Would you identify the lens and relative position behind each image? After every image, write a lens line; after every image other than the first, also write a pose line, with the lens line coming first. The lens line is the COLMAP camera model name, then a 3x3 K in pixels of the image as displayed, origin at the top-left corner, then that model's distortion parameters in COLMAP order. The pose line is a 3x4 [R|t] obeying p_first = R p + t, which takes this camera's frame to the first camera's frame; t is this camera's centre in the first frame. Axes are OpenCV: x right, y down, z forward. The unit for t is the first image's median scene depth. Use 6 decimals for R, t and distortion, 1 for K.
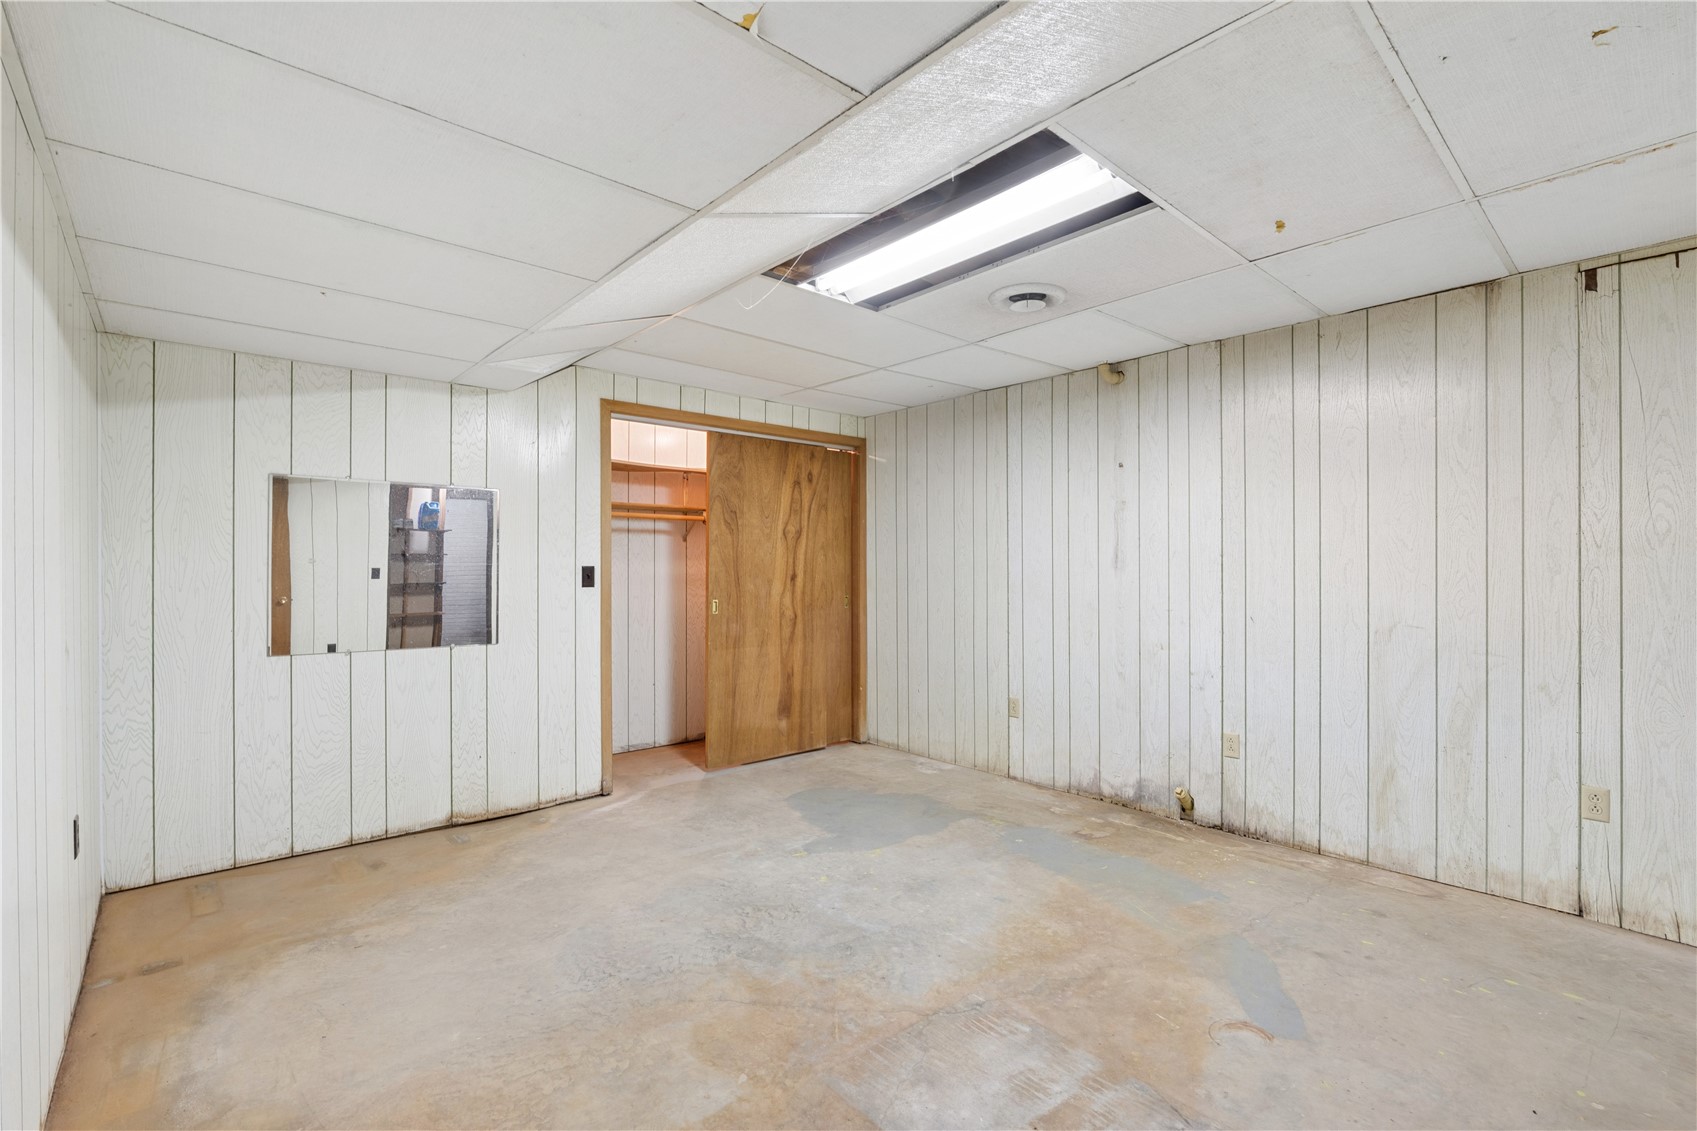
lens RADIAL K [[765.2, 0, 847.6], [0, 765.2, 566.7], [0, 0, 1]] dist [-0.011853, 0.000693]
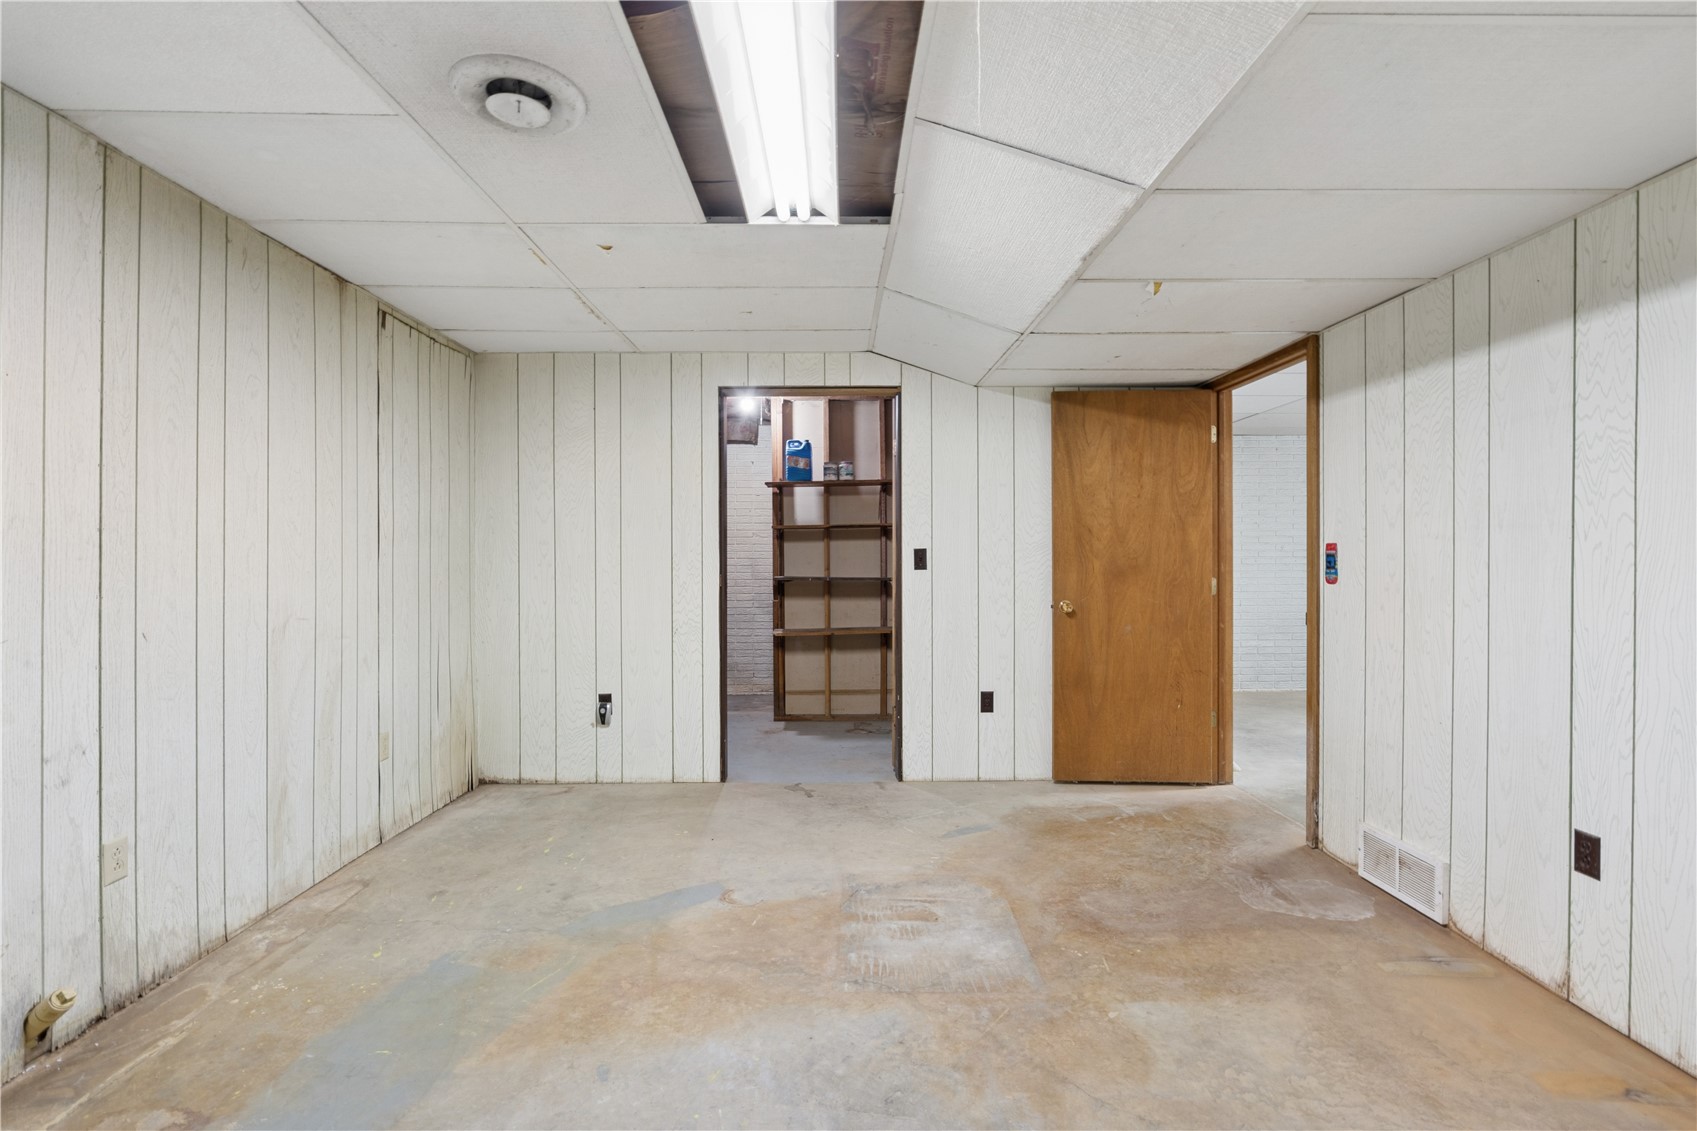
lens RADIAL K [[765.2, 0, 847.6], [0, 765.2, 566.7], [0, 0, 1]] dist [-0.011853, 0.000693]
pose [[-0.761278, -0.004115, 0.648413, -0.424059], [0.001234, 0.999969, 0.007795, 0.012720], [-0.648425, 0.006734, -0.761249, 1.585593]]
